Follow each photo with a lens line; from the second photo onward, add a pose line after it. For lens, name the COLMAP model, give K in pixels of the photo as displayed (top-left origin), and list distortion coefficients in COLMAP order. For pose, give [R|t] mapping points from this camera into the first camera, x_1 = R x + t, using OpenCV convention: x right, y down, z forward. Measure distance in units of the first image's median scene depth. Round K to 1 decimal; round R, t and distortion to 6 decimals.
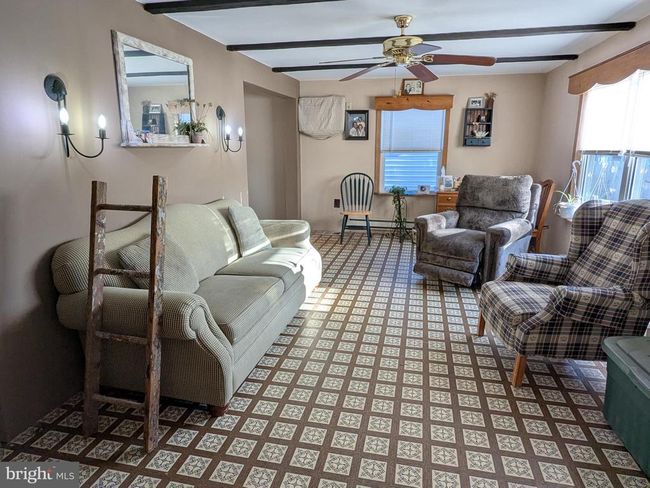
lens RADIAL K [[413.4, 0, 325.0], [0, 413.4, 244.0], [0, 0, 1]] dist [0.001891, -0.001135]
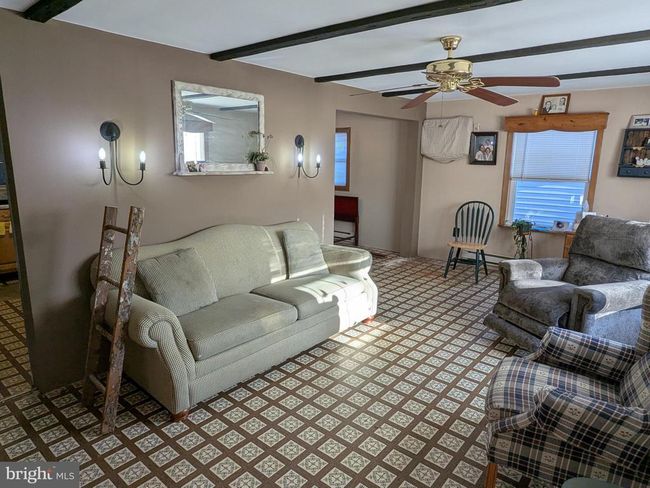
lens RADIAL K [[413.4, 0, 325.0], [0, 413.4, 244.0], [0, 0, 1]] dist [0.001891, -0.001135]
pose [[0.888683, 0.109431, -0.445272, 0.306010], [-0.123019, 0.992403, -0.001628, -0.059491], [0.441711, 0.056224, 0.895394, 0.087117]]
